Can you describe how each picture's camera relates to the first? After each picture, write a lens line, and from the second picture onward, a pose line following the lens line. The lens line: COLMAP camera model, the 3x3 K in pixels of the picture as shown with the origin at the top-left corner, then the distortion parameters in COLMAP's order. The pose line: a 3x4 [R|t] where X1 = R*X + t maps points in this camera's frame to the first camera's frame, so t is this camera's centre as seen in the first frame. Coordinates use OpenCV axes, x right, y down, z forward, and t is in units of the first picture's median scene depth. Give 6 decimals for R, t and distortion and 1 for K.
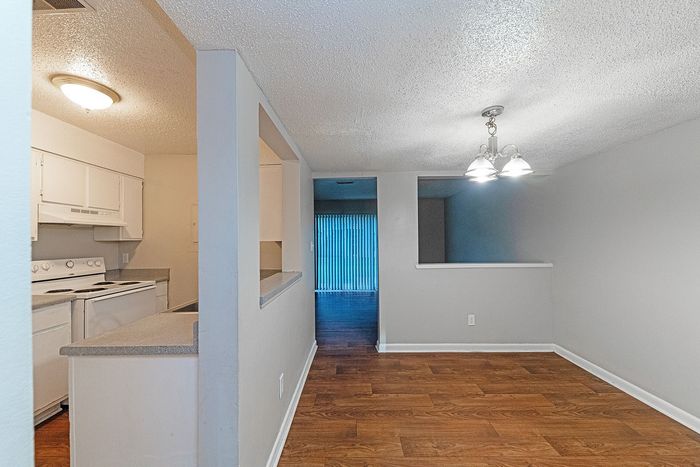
lens RADIAL K [[261.3, 0, 350.0], [0, 261.3, 233.5], [0, 0, 1]] dist [0.001551, 0.000057]
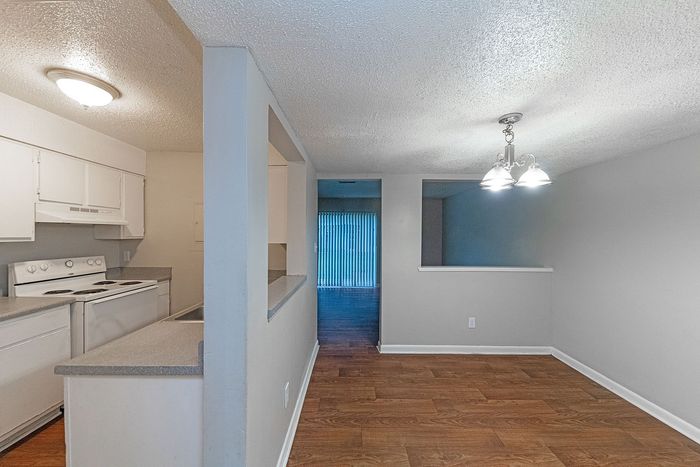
lens RADIAL K [[252.2, 0, 350.0], [0, 252.2, 233.5], [0, 0, 1]] dist [-0.000176, -0.000059]
pose [[0.999758, 0.017440, 0.013399, -0.039961], [-0.017740, 0.999587, 0.022608, -0.041373], [-0.012999, -0.022841, 0.999655, 0.052728]]
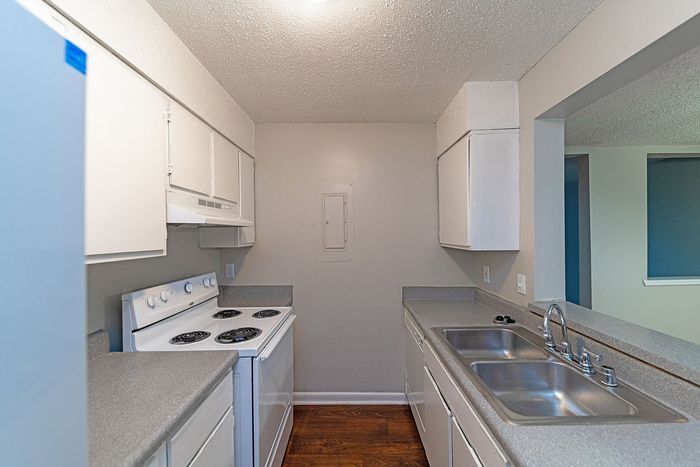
lens RADIAL K [[261.3, 0, 350.0], [0, 261.3, 233.5], [0, 0, 1]] dist [0.001551, 0.000057]
pose [[0.999997, -0.001469, -0.002169, -0.784987], [0.001512, 0.999798, 0.020021, -0.029929], [0.002139, -0.020025, 0.999797, 0.431868]]
